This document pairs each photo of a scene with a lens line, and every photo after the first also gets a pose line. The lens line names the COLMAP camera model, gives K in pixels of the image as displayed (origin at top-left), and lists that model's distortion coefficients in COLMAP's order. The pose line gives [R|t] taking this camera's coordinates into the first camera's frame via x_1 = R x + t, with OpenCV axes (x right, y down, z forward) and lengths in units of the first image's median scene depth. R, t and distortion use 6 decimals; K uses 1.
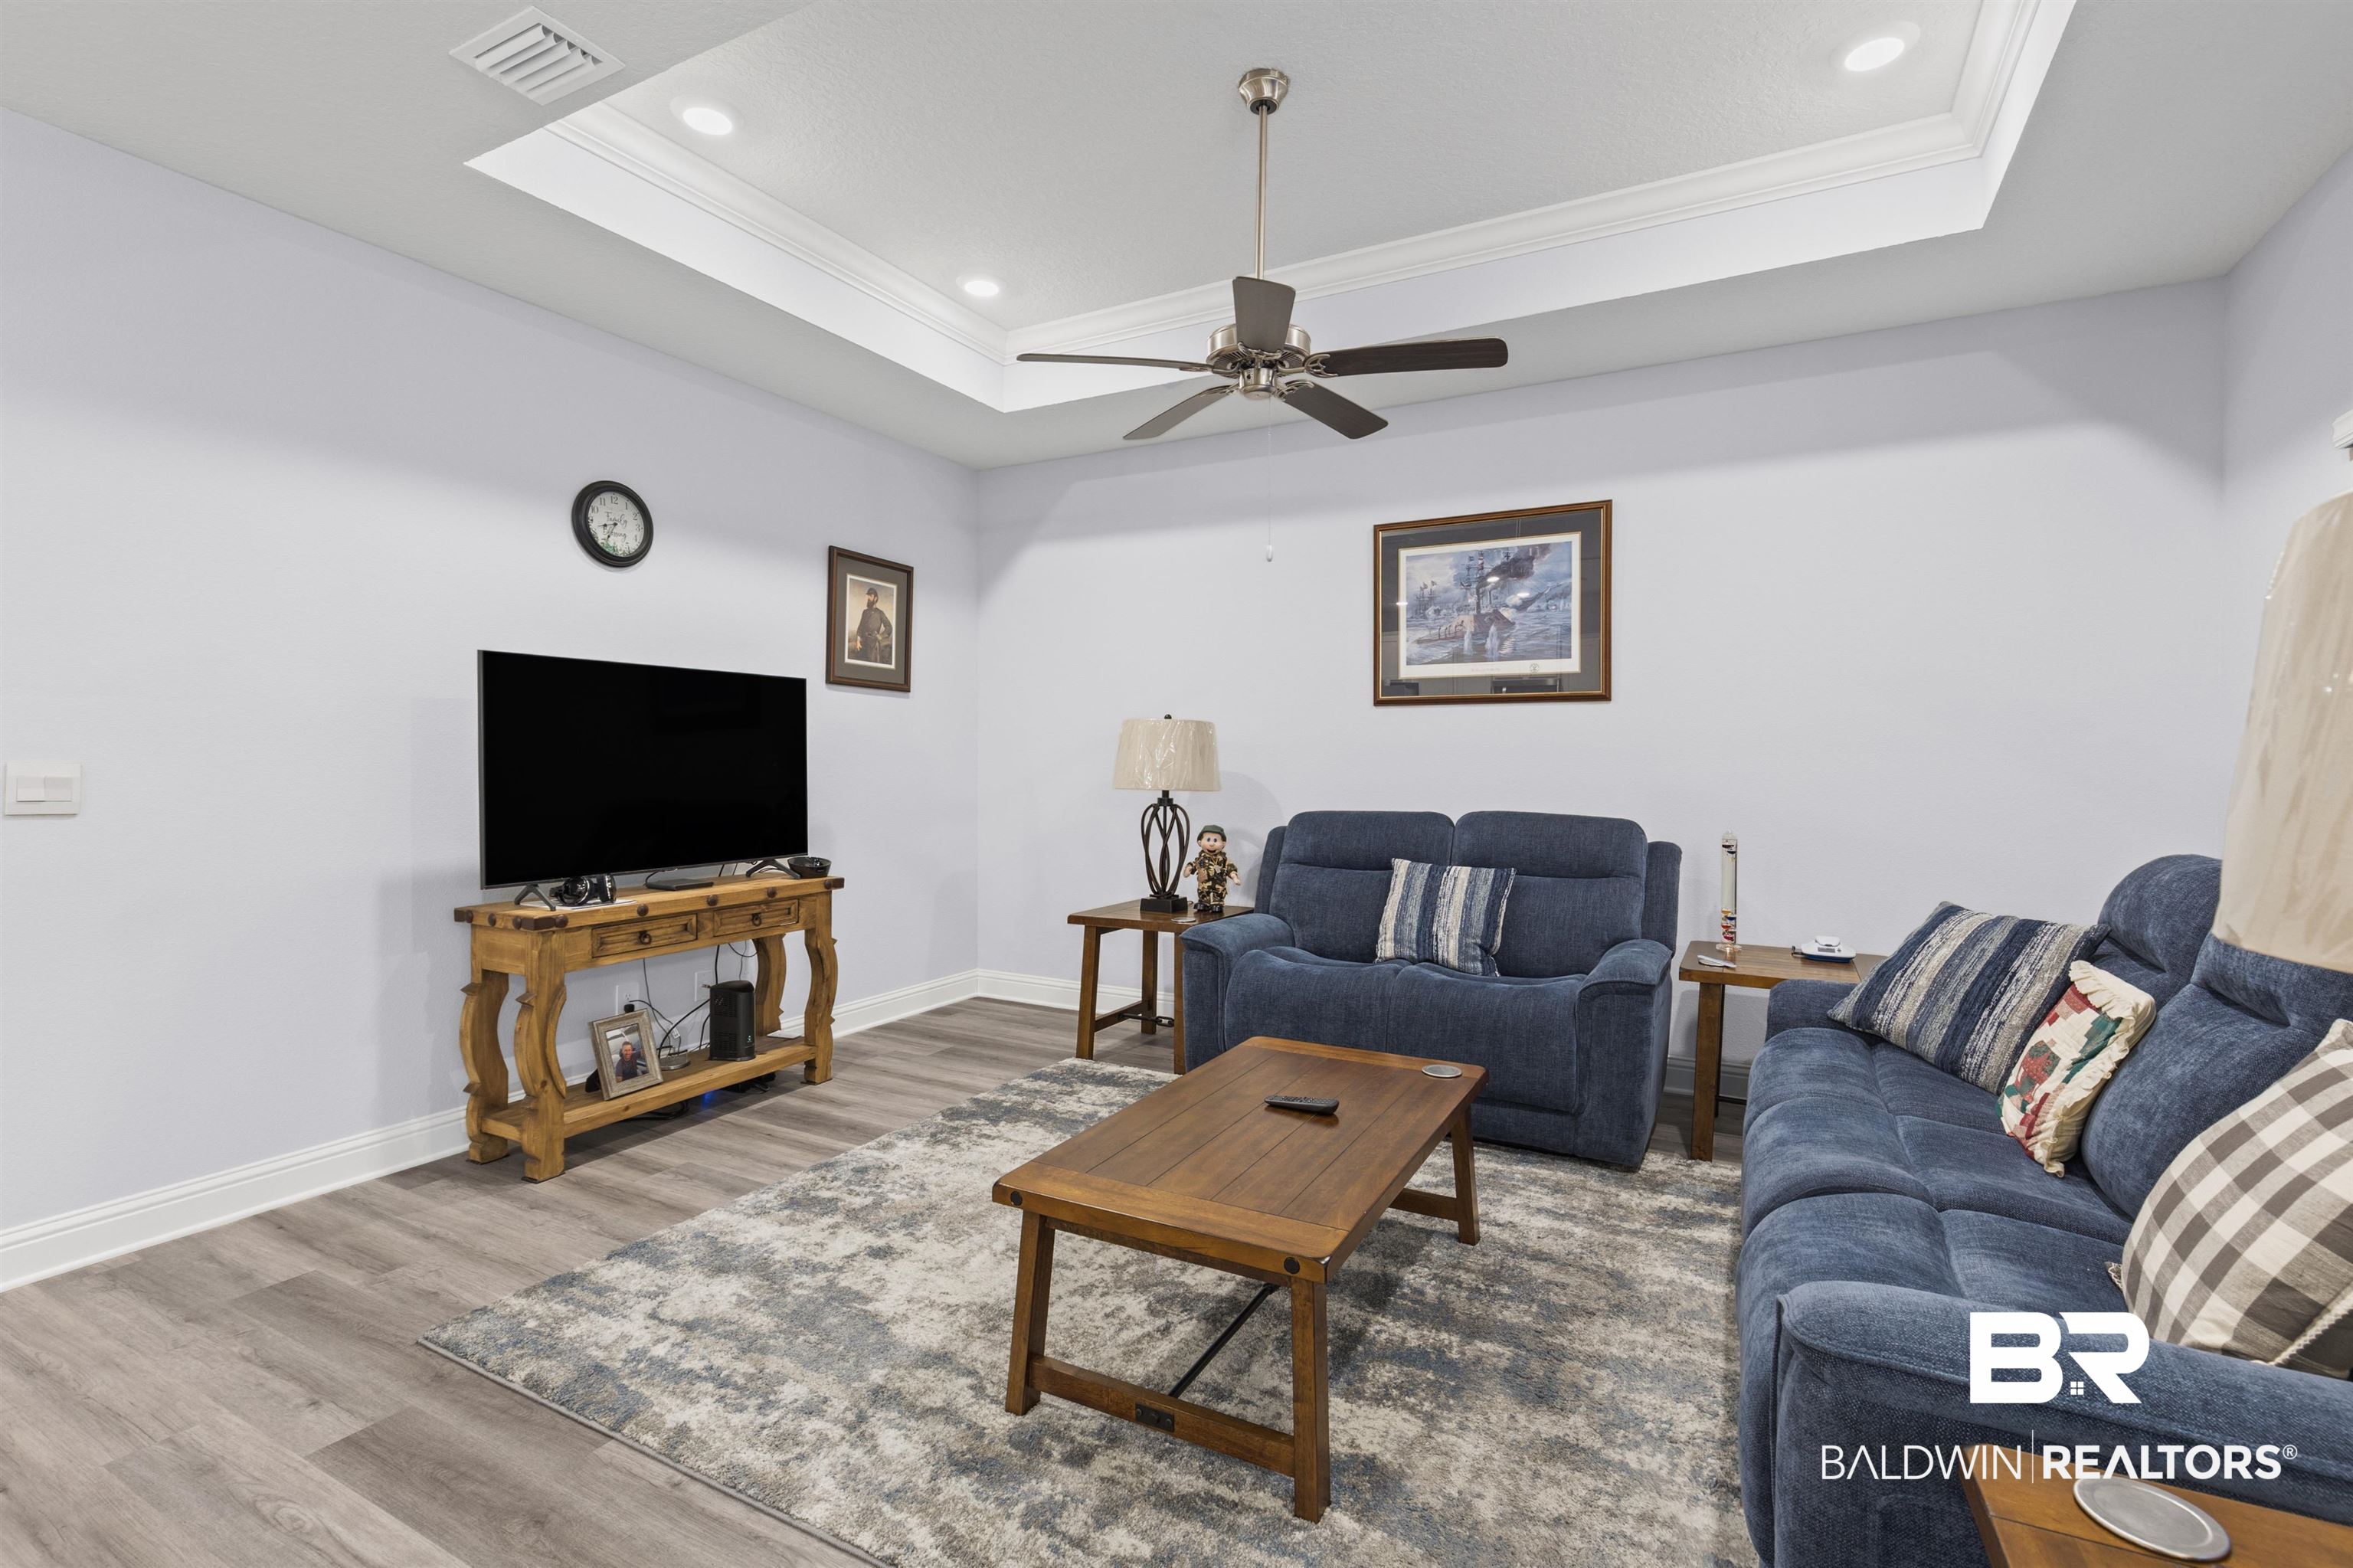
lens RADIAL K [[1051.6, 0, 1176.5], [0, 1051.6, 784.0], [0, 0, 1]] dist [0.003937, 0.000289]
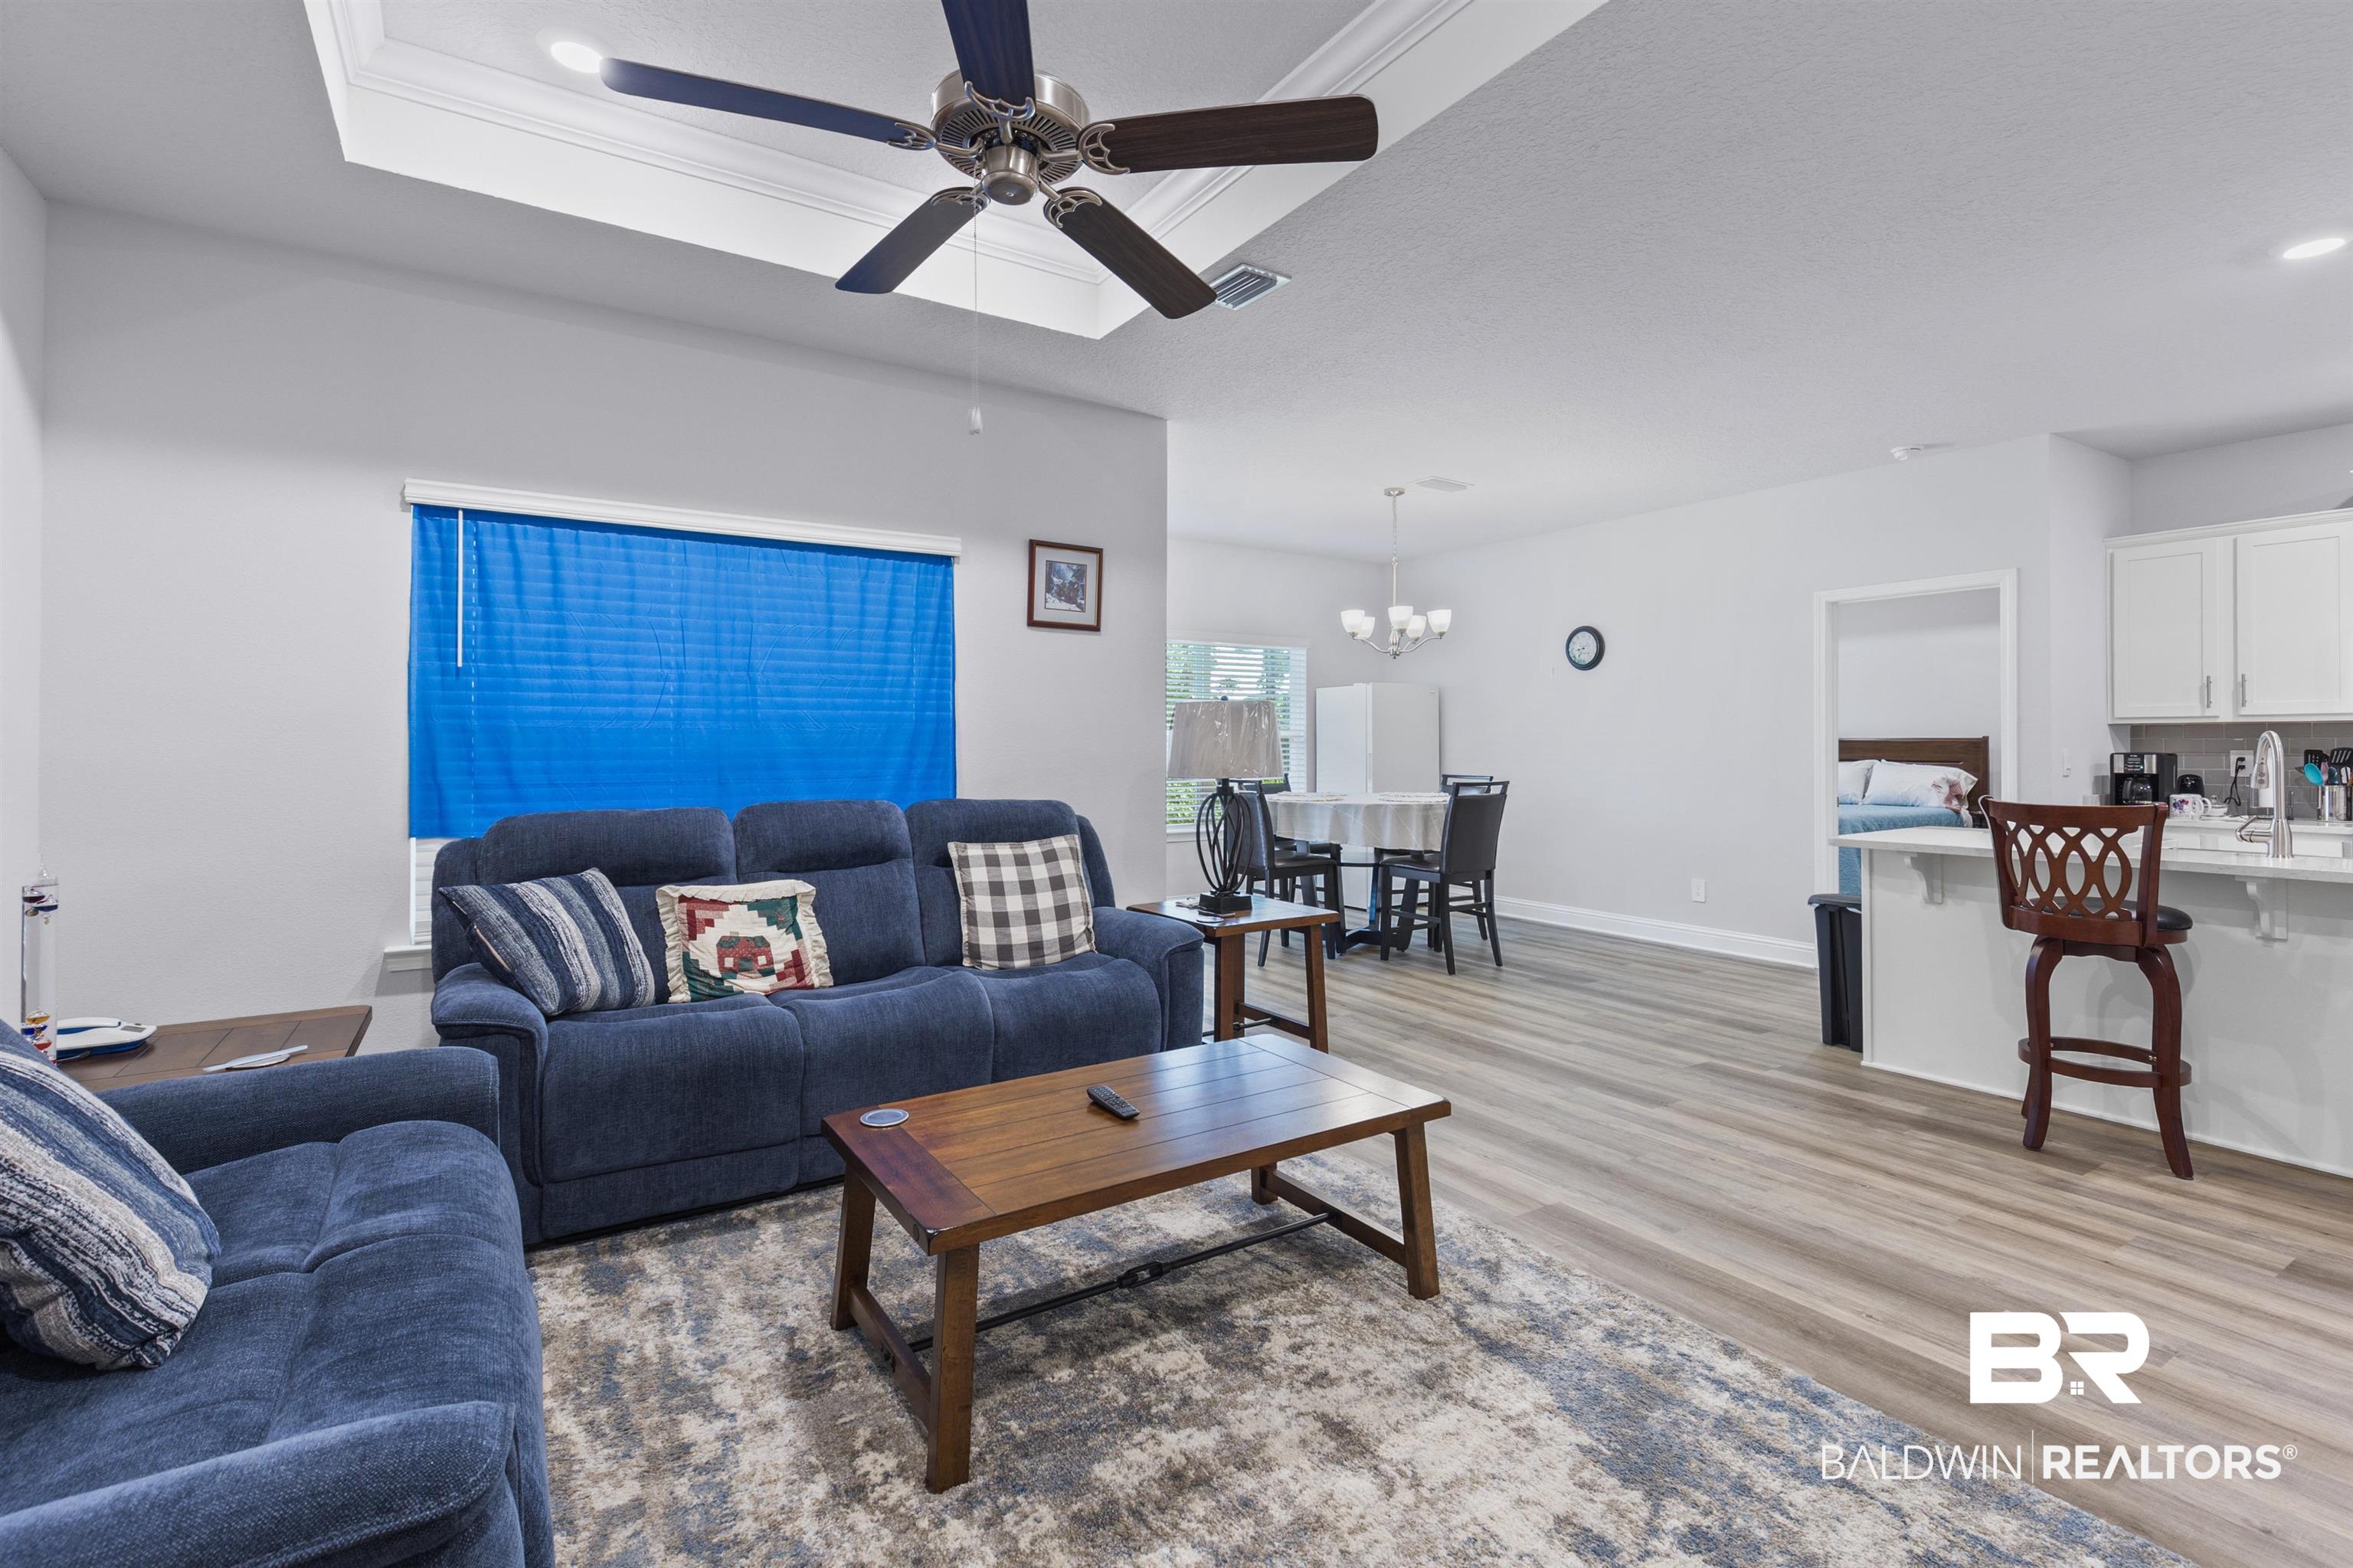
lens RADIAL K [[1078.7, 0, 1181.2], [0, 1078.7, 752.5], [0, 0, 1]] dist [0.001605, -0.000268]
pose [[-0.877158, -0.008154, 0.480132, -0.261975], [0.007333, 0.999512, 0.030372, -0.029623], [-0.480145, 0.030162, -0.876670, 1.176639]]
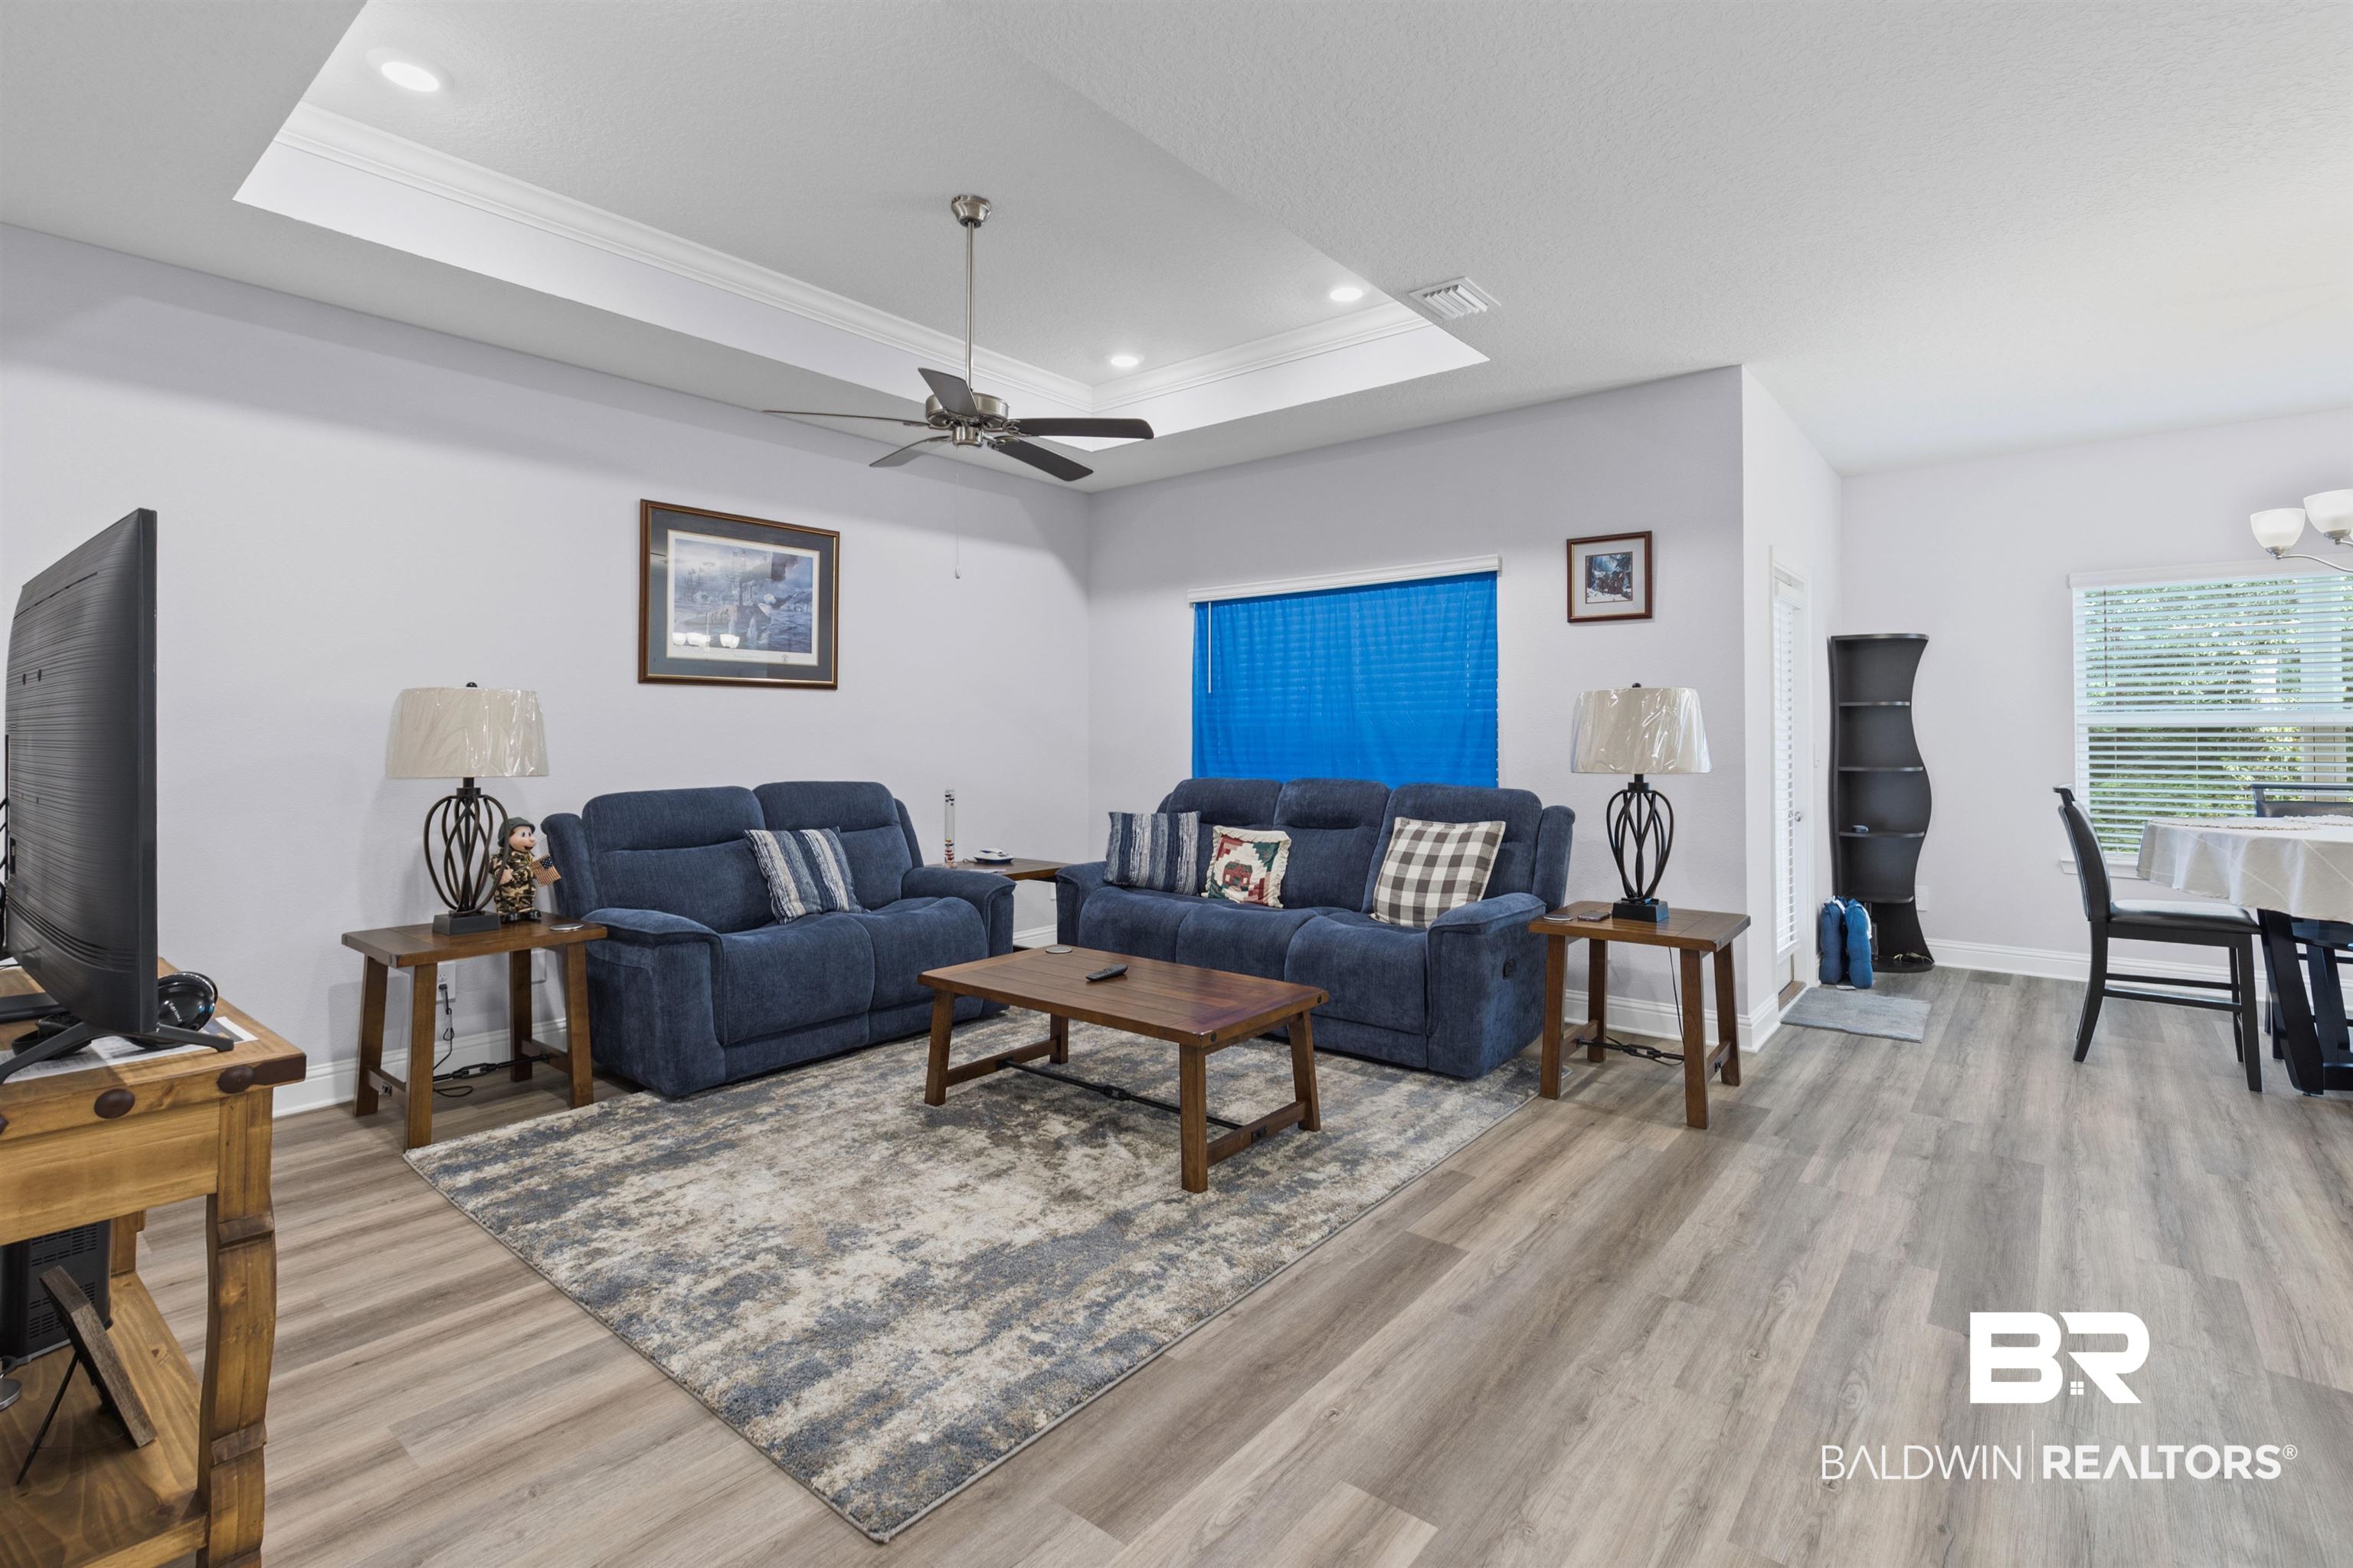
lens RADIAL K [[1082.1, 0, 1172.1], [0, 1082.1, 731.6], [0, 0, 1]] dist [-0.000764, 0.000008]
pose [[0.194180, 0.001957, 0.980964, -0.862755], [0.024651, 0.999672, -0.006874, -0.011832], [-0.980656, 0.025517, 0.194068, 0.395109]]
